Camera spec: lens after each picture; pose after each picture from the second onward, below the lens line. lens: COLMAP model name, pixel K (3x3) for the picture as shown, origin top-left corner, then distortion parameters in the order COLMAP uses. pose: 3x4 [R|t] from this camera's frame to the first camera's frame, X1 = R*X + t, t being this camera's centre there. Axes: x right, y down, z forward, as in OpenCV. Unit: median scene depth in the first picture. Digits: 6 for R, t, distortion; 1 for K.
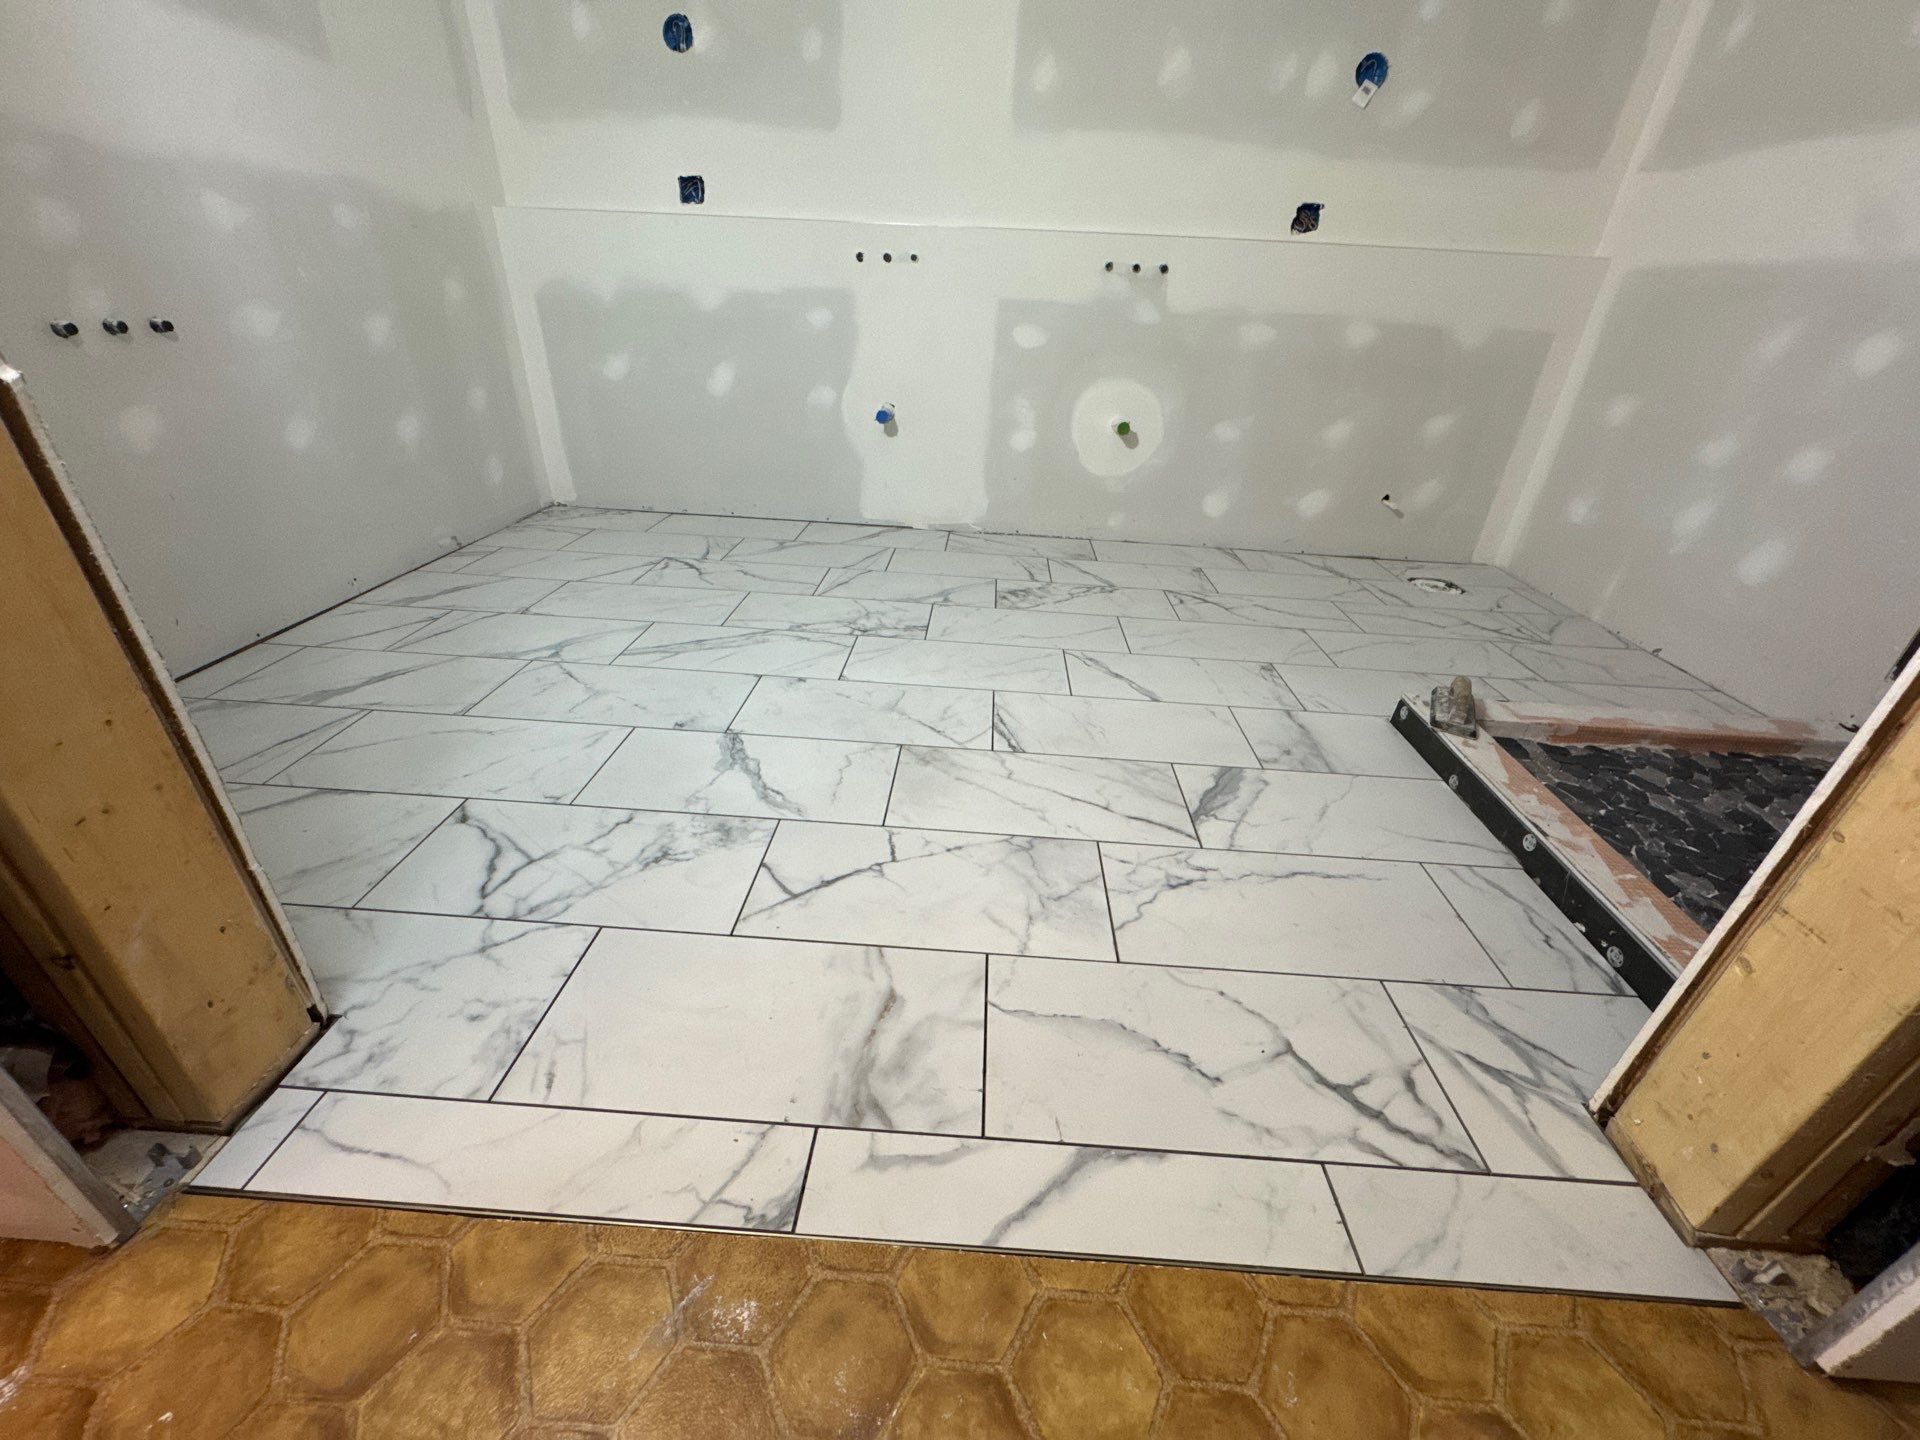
lens RADIAL K [[765.4, 0, 957.8], [0, 765.4, 720.5], [0, 0, 1]] dist [-0.003086, 0.000216]
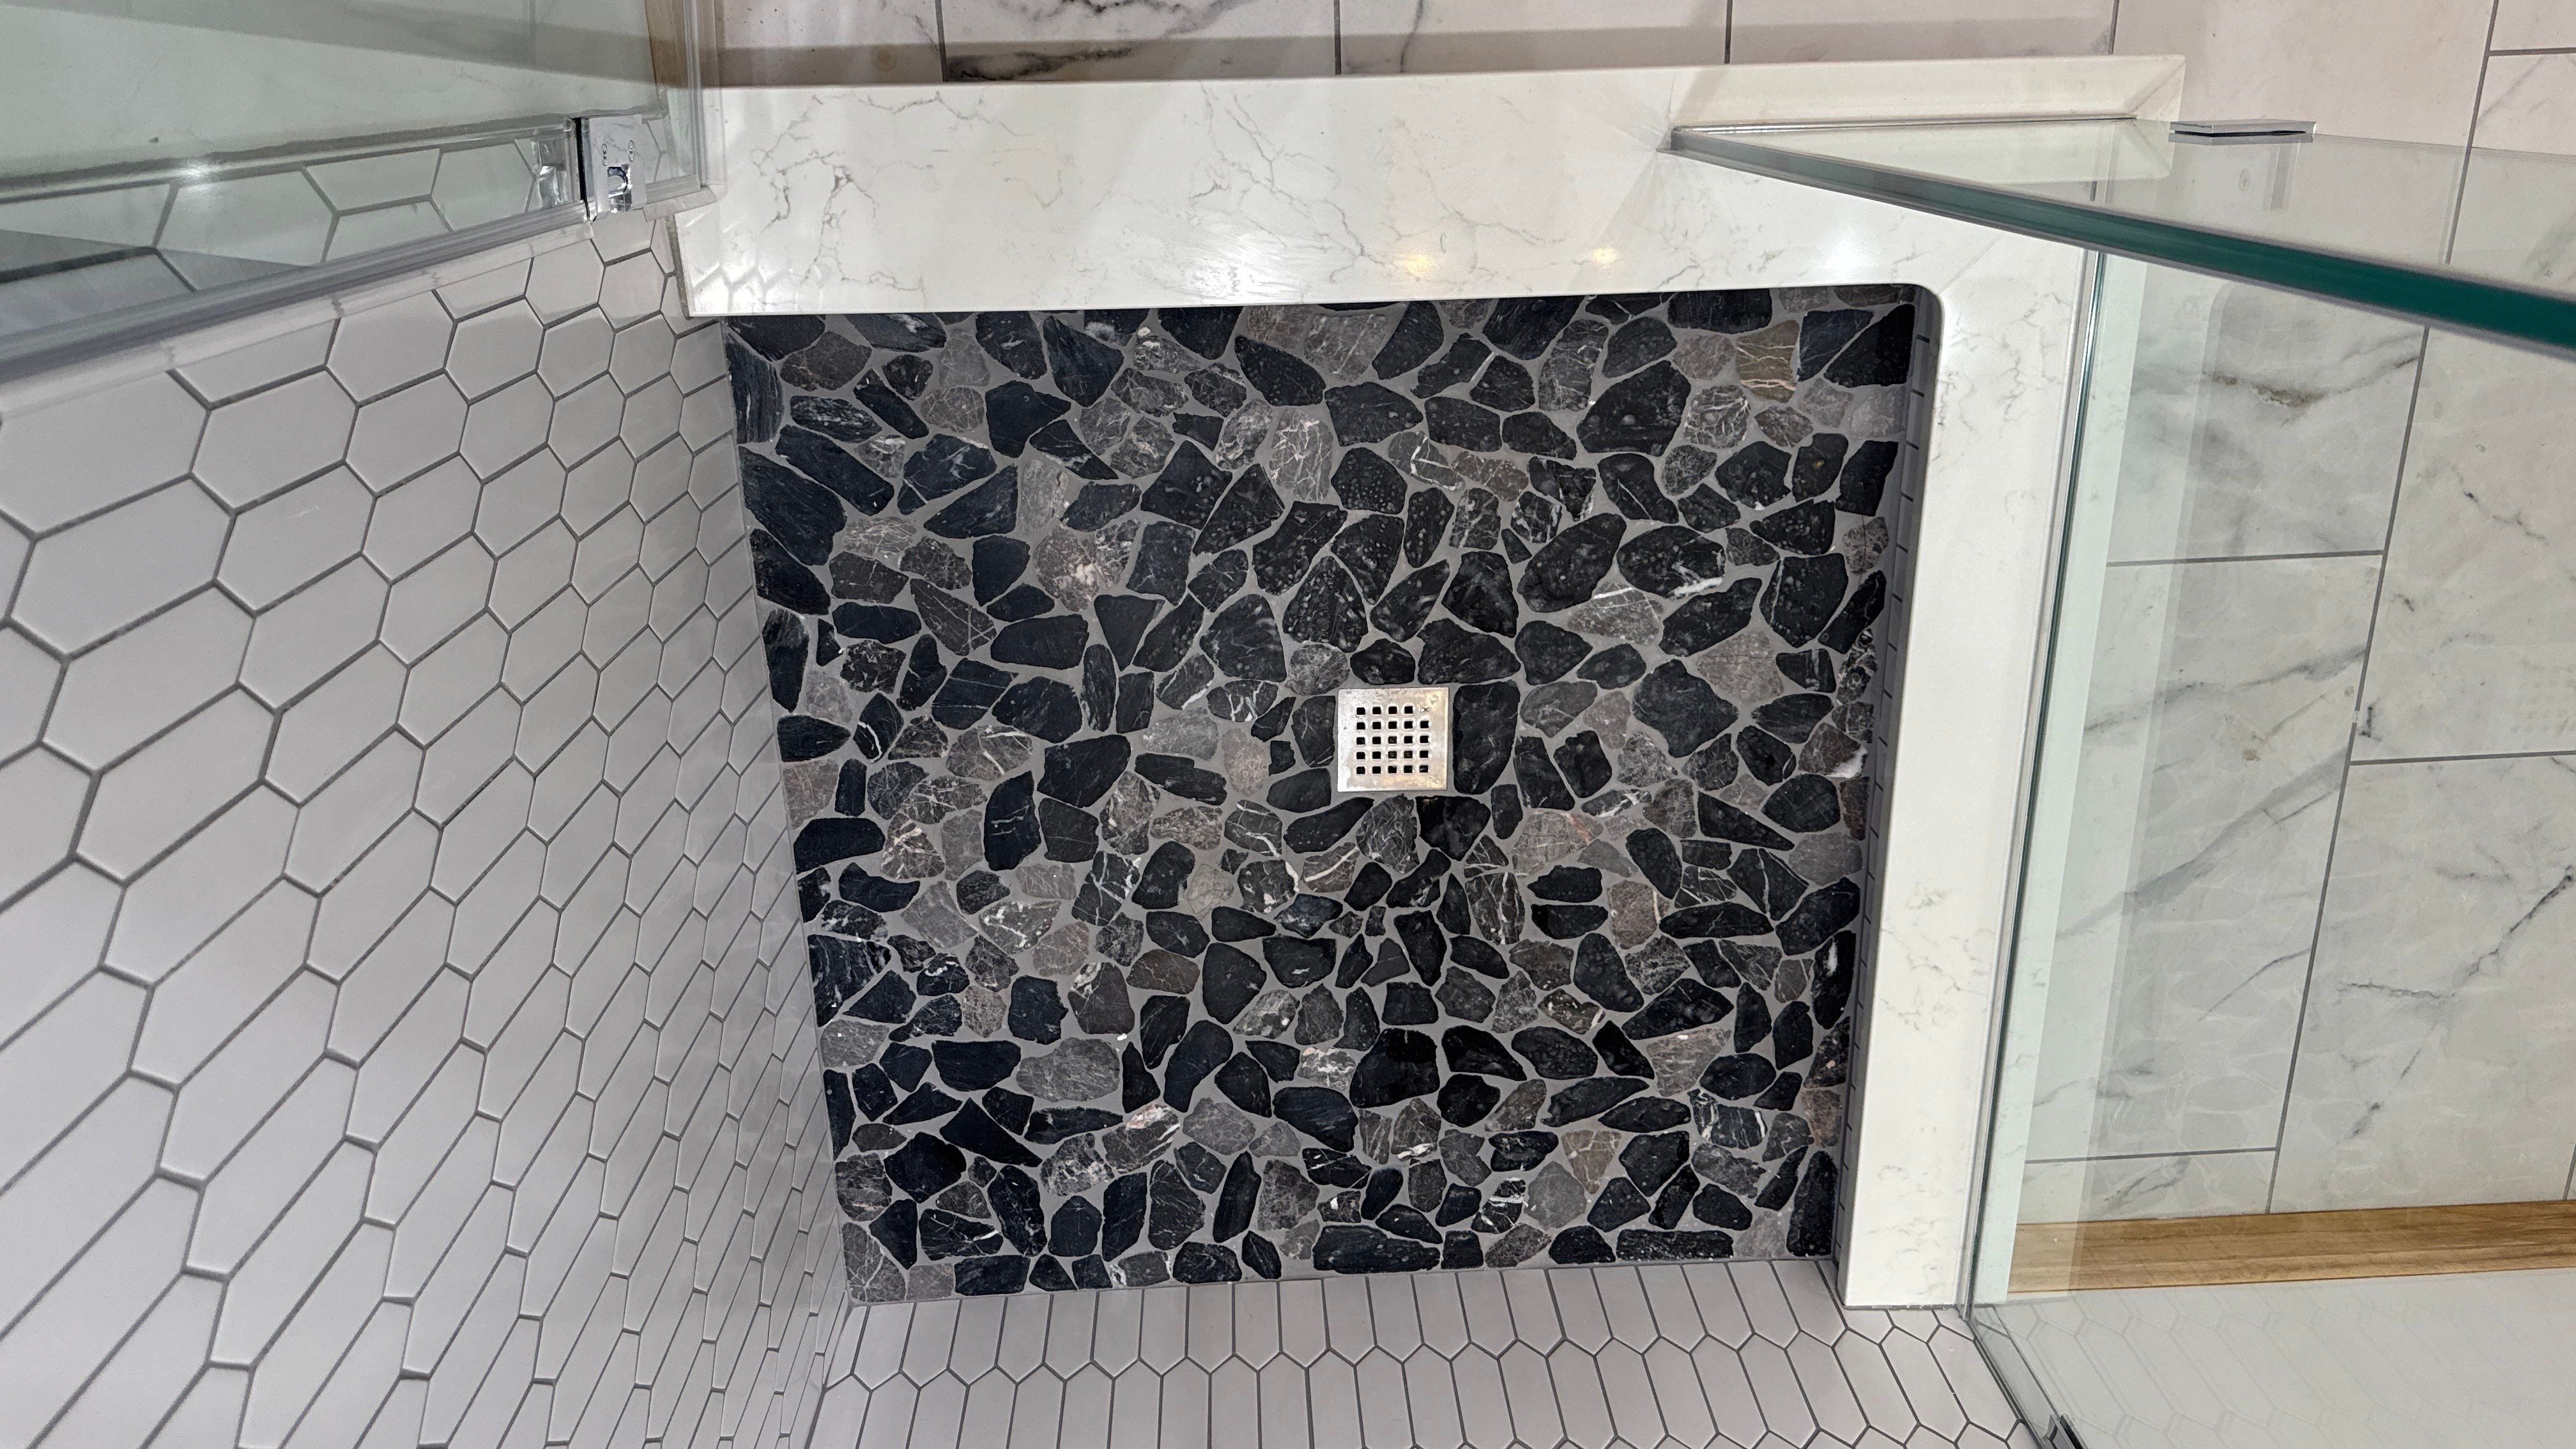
lens RADIAL K [[1843.6, 0, 1278.8], [0, 1843.6, 731.5], [0, 0, 1]] dist [0.151715, -0.236949]
pose [[0.087161, 0.945304, 0.314329, 0.588080], [-0.510572, -0.228547, 0.828904, -0.559227], [0.855406, -0.232736, 0.462725, 0.334993]]
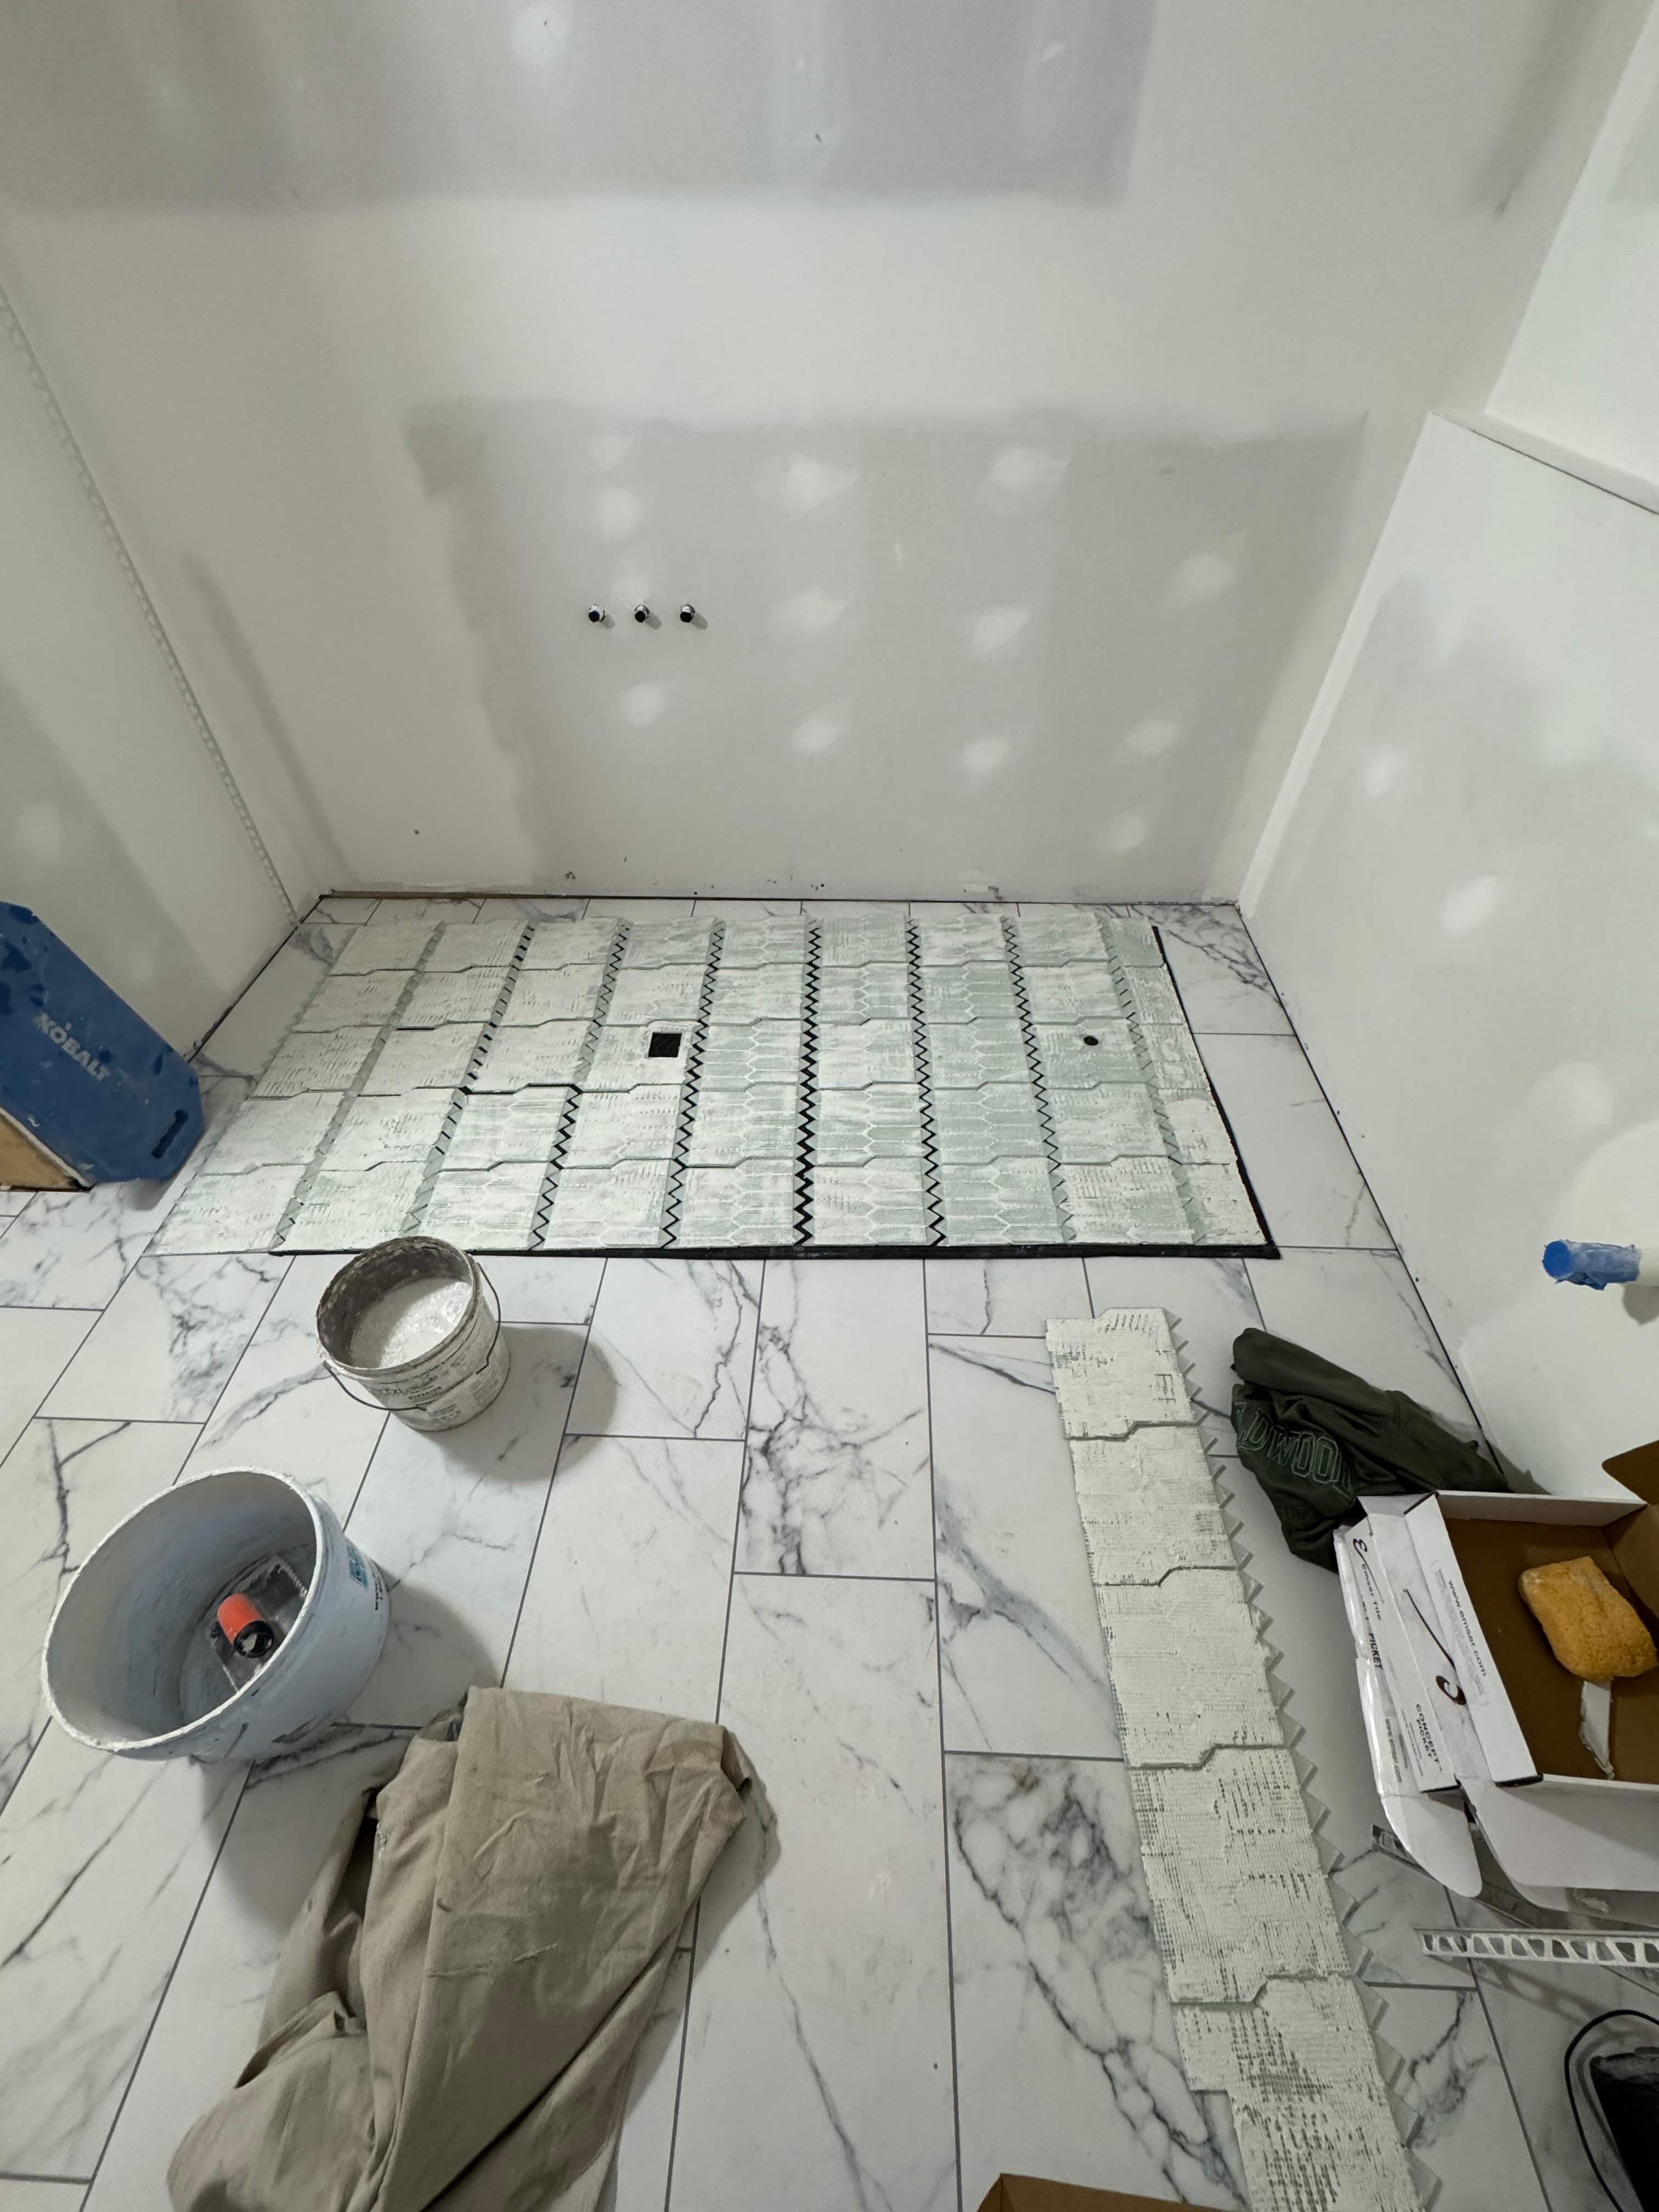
lens RADIAL K [[881.8, 0, 829.5], [0, 881.8, 1106.0], [0, 0, 1]] dist [-0.003086, 0.000216]
pose [[0.013590, 0.696863, -0.717075, 0.198337], [-0.476808, 0.634872, 0.607940, -0.850202], [0.878902, 0.333645, 0.340898, 0.937976]]
